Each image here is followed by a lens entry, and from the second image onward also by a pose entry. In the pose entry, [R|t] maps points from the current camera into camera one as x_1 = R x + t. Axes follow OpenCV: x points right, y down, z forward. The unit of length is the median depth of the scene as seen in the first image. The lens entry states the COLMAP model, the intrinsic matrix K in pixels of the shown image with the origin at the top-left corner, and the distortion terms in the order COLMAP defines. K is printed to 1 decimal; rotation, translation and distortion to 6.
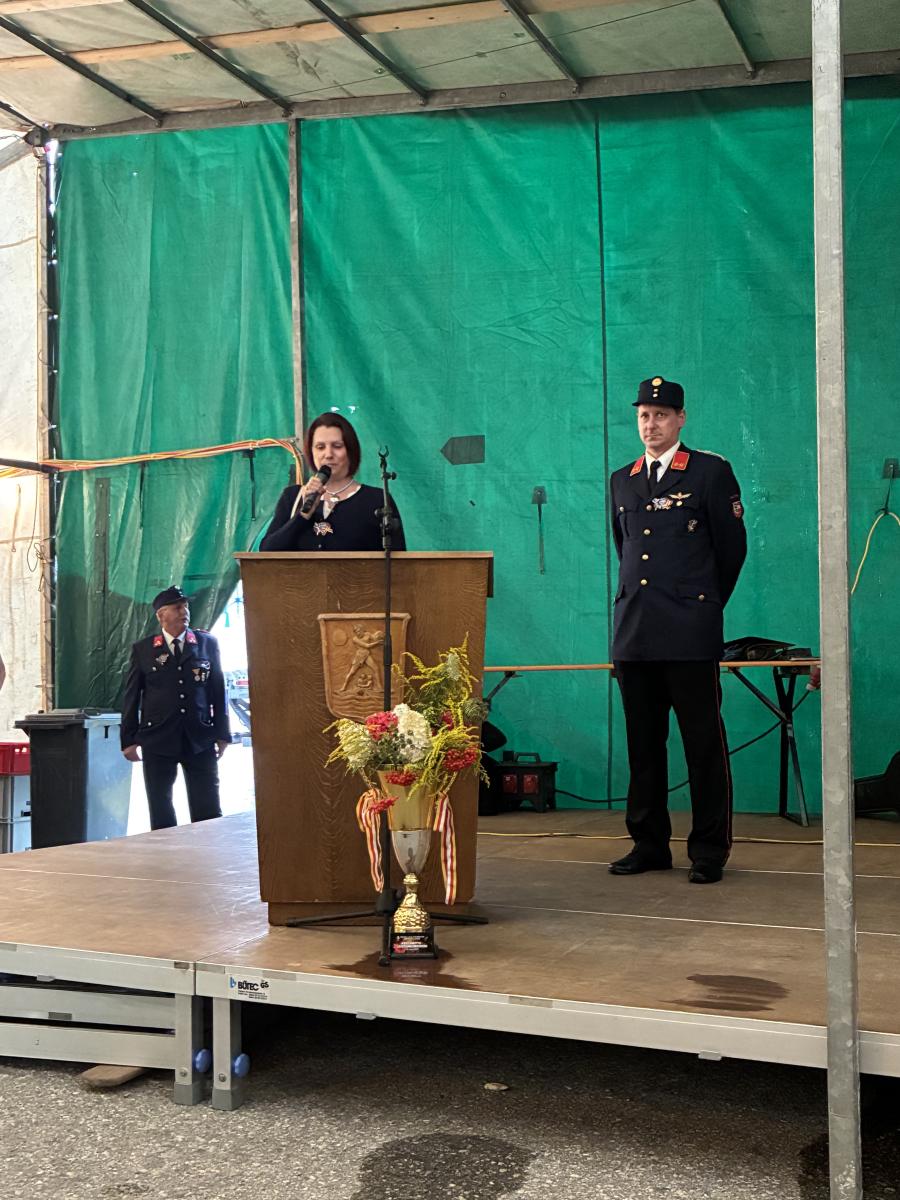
lens RADIAL K [[1337.5, 0, 461.4], [0, 1337.5, 594.2], [0, 0, 1]] dist [0.073303, -0.125698]
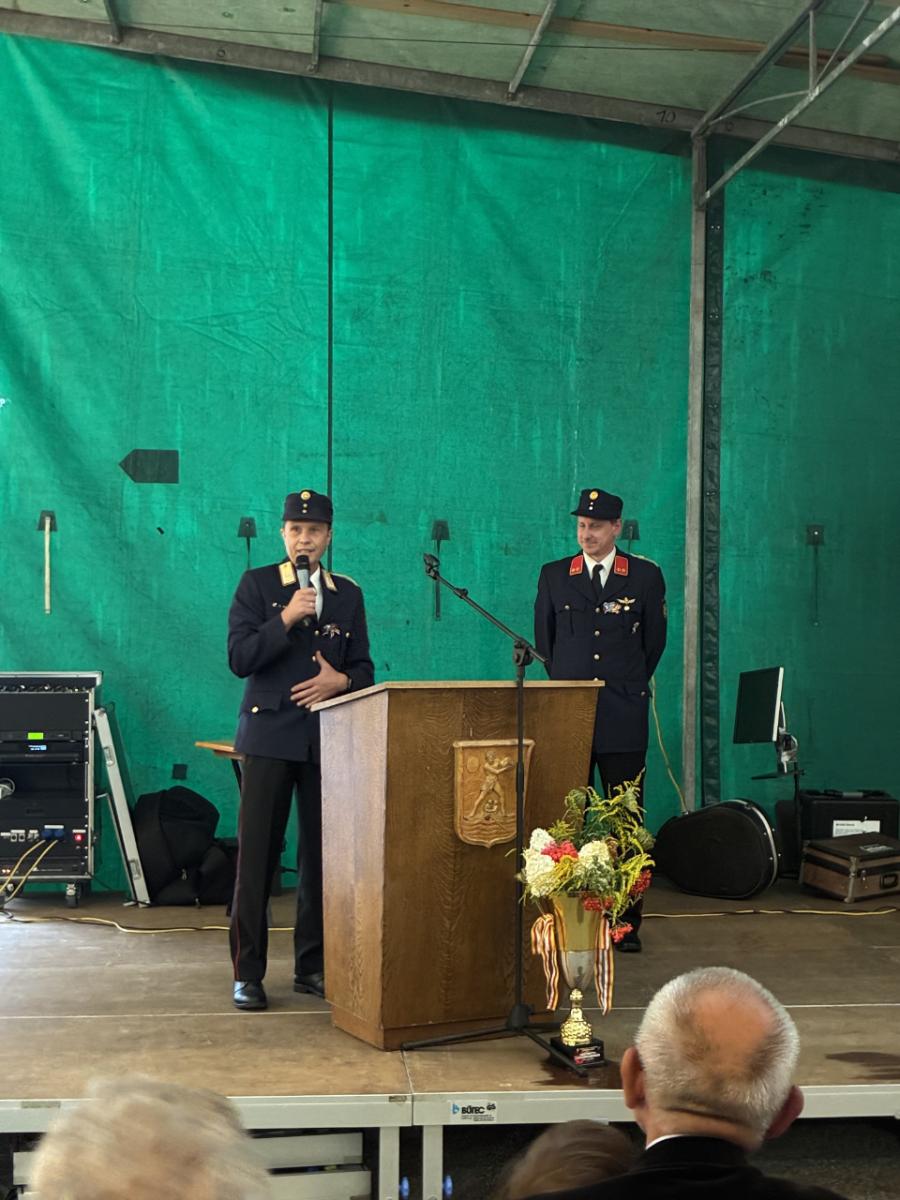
lens RADIAL K [[1878.1, 0, 450.0], [0, 1878.1, 600.0], [0, 0, 1]] dist [0.421675, -2.165560]
pose [[0.860821, 0.015509, 0.508671, -0.459022], [-0.041366, 0.998360, 0.039564, -0.082174], [-0.507224, -0.055099, 0.860051, -0.129259]]
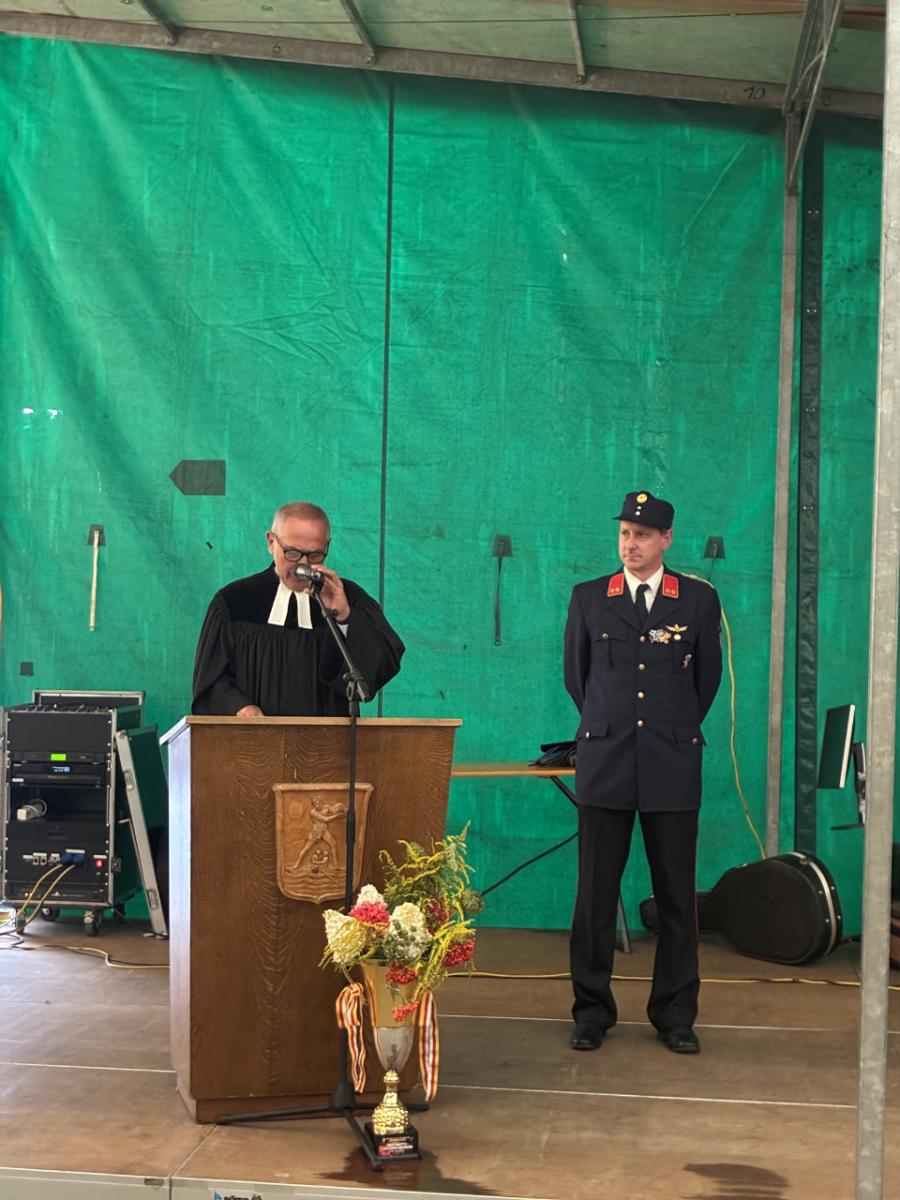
lens RADIAL K [[1908.2, 0, 452.3], [0, 1908.2, 588.8], [0, 0, 1]] dist [0.002340, 0.099227]
pose [[0.950162, 0.035011, 0.309786, -0.214485], [-0.047535, 0.998325, 0.032970, -0.089641], [-0.308113, -0.046053, 0.950235, -0.140311]]
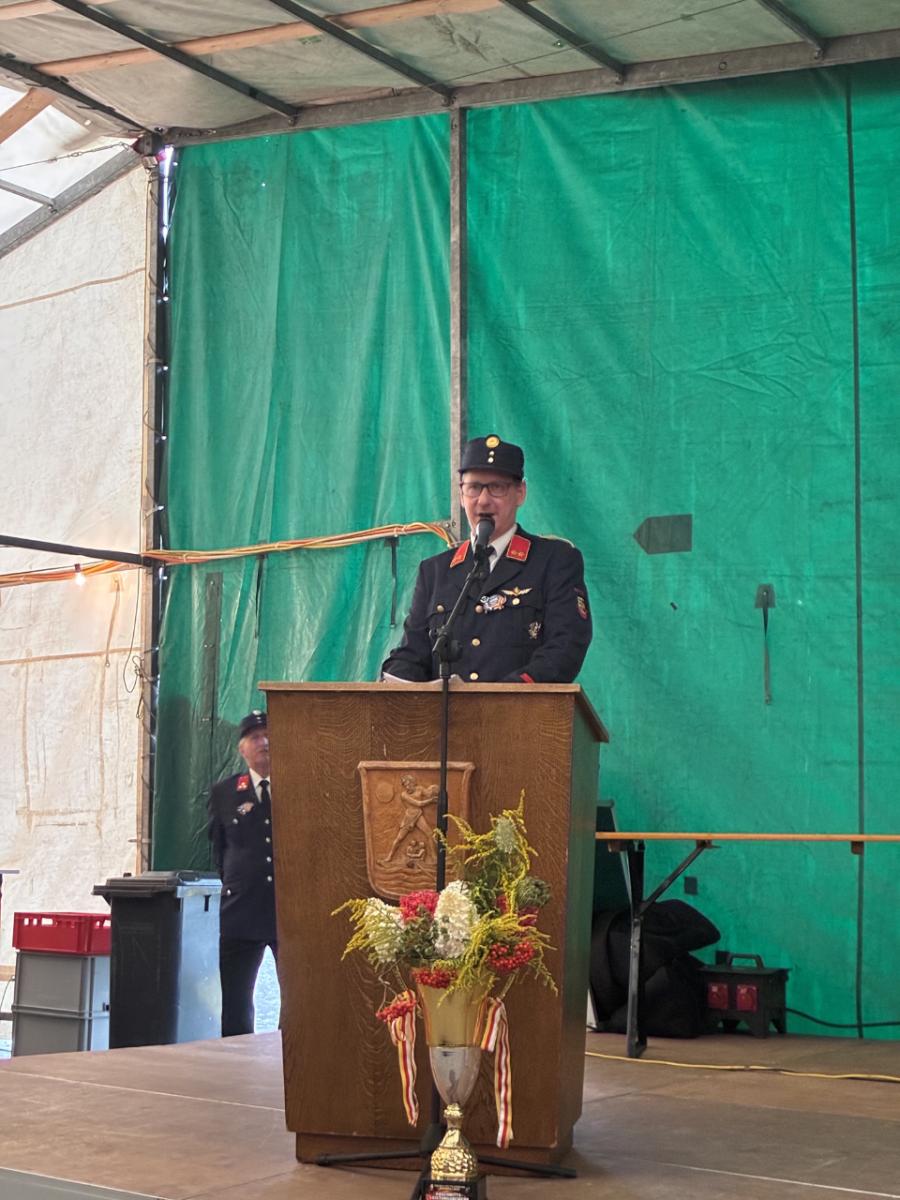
lens RADIAL K [[1869.5, 0, 450.0], [0, 1869.5, 600.0], [0, 0, 1]] dist [0.222656, -1.092729]
pose [[0.981632, 0.000937, -0.190782, 0.084435], [-0.012711, 0.998087, -0.060503, -0.007836], [0.190360, 0.061816, 0.979766, -0.042653]]
